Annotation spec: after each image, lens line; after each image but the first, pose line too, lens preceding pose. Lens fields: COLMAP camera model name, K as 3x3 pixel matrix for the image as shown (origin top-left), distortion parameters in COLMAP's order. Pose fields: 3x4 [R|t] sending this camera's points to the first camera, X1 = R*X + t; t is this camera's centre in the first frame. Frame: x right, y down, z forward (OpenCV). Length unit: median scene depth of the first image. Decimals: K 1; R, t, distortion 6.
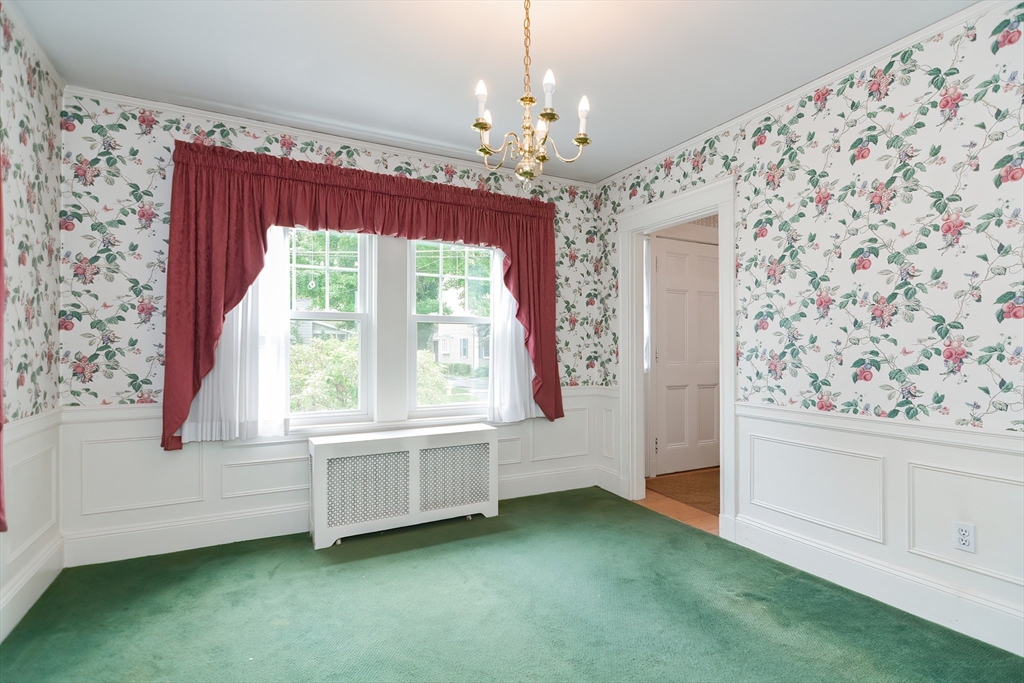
lens RADIAL K [[499.0, 0, 515.1], [0, 499.0, 343.3], [0, 0, 1]] dist [0.009876, -0.010564]
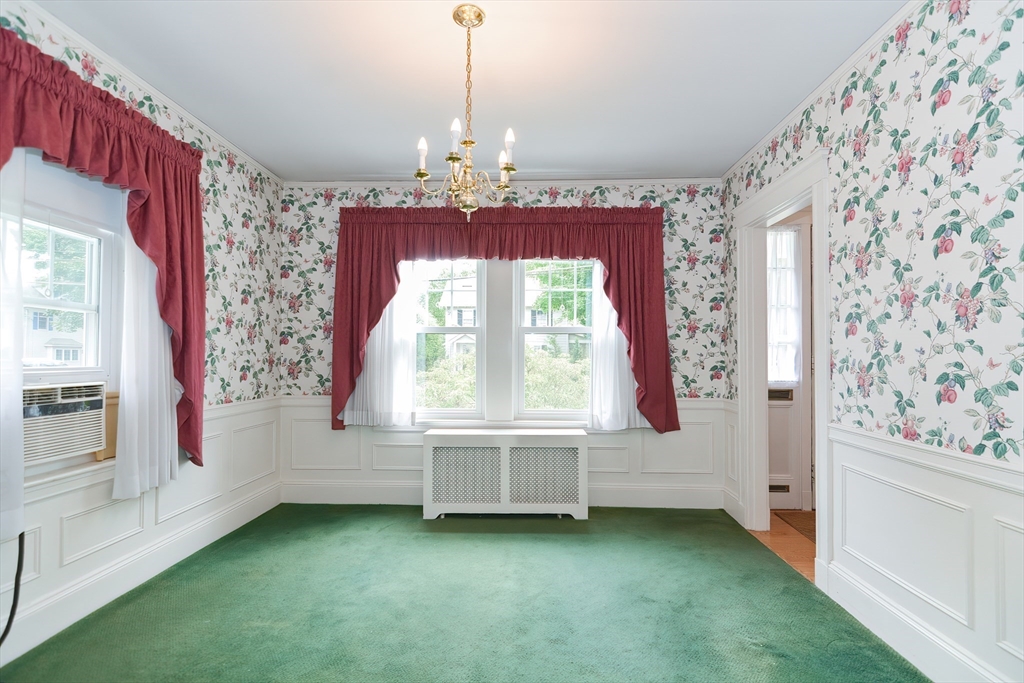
lens RADIAL K [[499.0, 0, 517.7], [0, 499.0, 345.8], [0, 0, 1]] dist [0.009876, -0.010564]
pose [[0.869693, -0.008403, -0.493522, 0.427201], [0.002399, 0.999915, -0.012798, -0.001197], [0.493587, 0.009946, 0.869639, 0.034303]]
